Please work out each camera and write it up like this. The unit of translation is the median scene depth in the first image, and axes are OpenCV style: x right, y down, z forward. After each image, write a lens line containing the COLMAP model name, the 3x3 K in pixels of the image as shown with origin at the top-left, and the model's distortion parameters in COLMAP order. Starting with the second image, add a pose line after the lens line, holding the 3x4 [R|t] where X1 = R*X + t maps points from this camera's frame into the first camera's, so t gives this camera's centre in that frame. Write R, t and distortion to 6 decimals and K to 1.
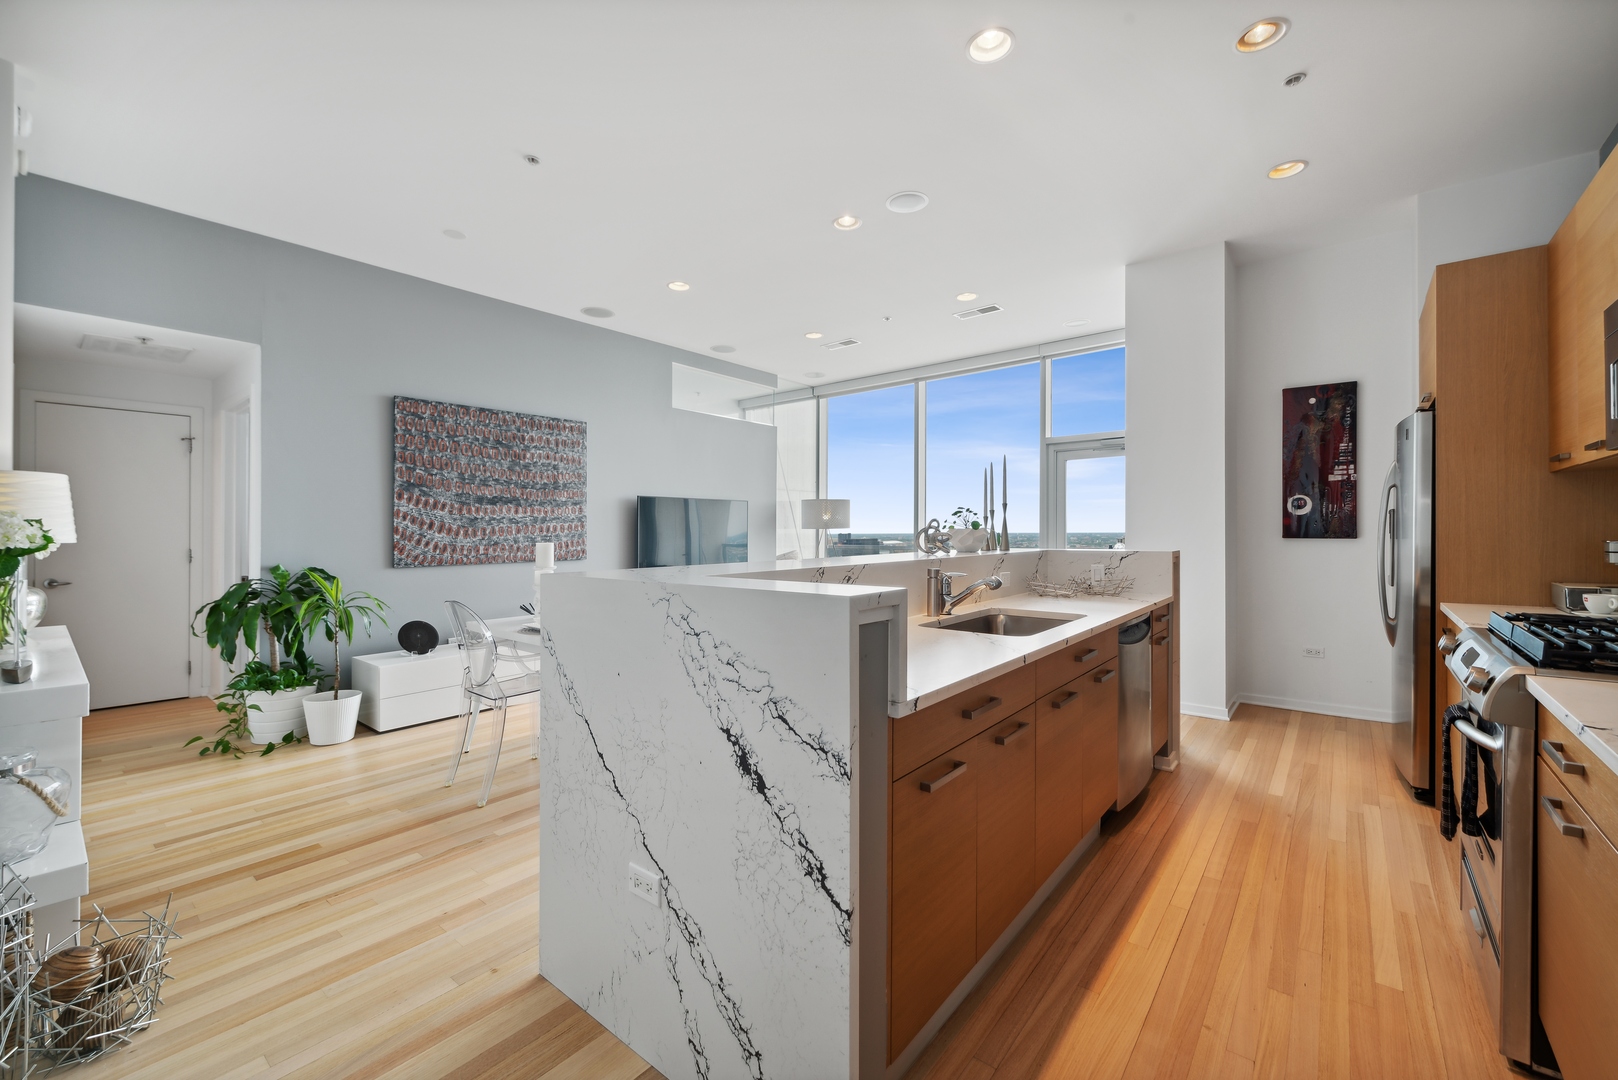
lens RADIAL K [[652.5, 0, 809.4], [0, 652.5, 522.7], [0, 0, 1]] dist [0.009609, -0.000369]
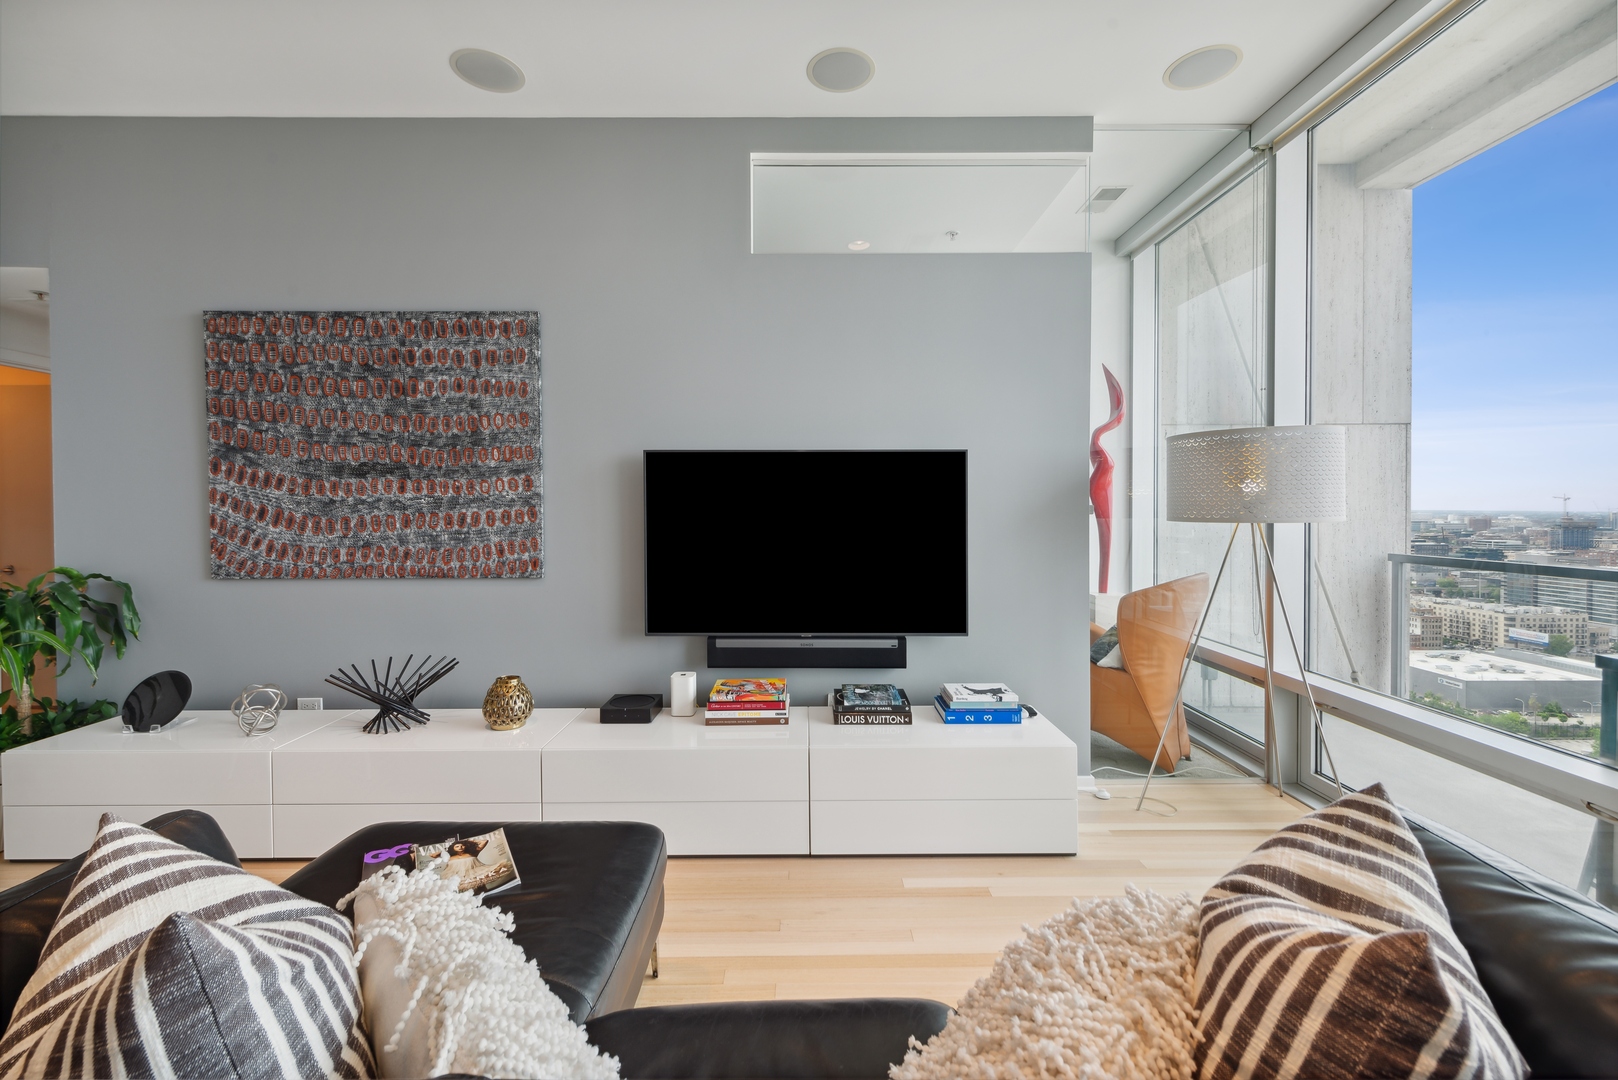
lens RADIAL K [[675.0, 0, 799.6], [0, 675.0, 513.4], [0, 0, 1]] dist [0.009204, -0.000090]
pose [[0.633147, 0.013602, -0.773912, 0.243542], [0.005957, 0.999730, 0.022444, -0.007236], [0.774009, -0.018820, 0.632895, 0.987515]]
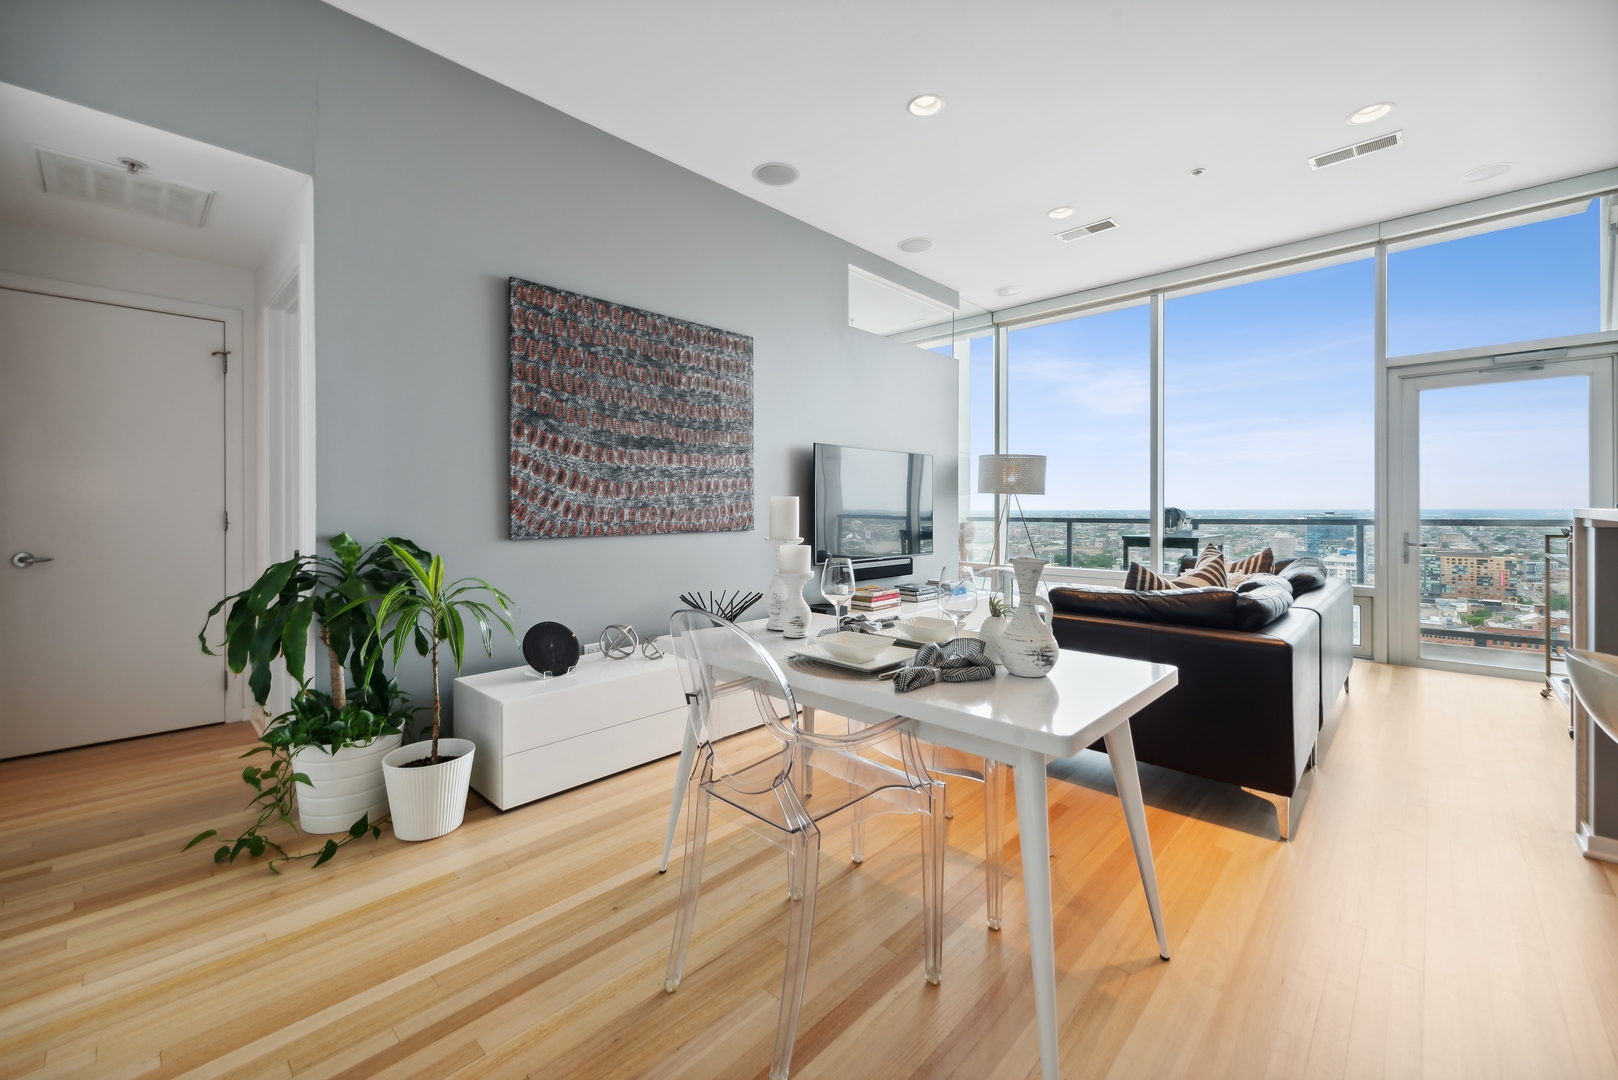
lens RADIAL K [[652.2, 0, 801.6], [0, 652.2, 506.3], [0, 0, 1]] dist [0.025038, -0.005973]
pose [[0.996780, 0.000807, -0.080180, -0.279036], [-0.000027, 0.999953, 0.009727, 0.028017], [0.080184, -0.009694, 0.996733, 0.353011]]
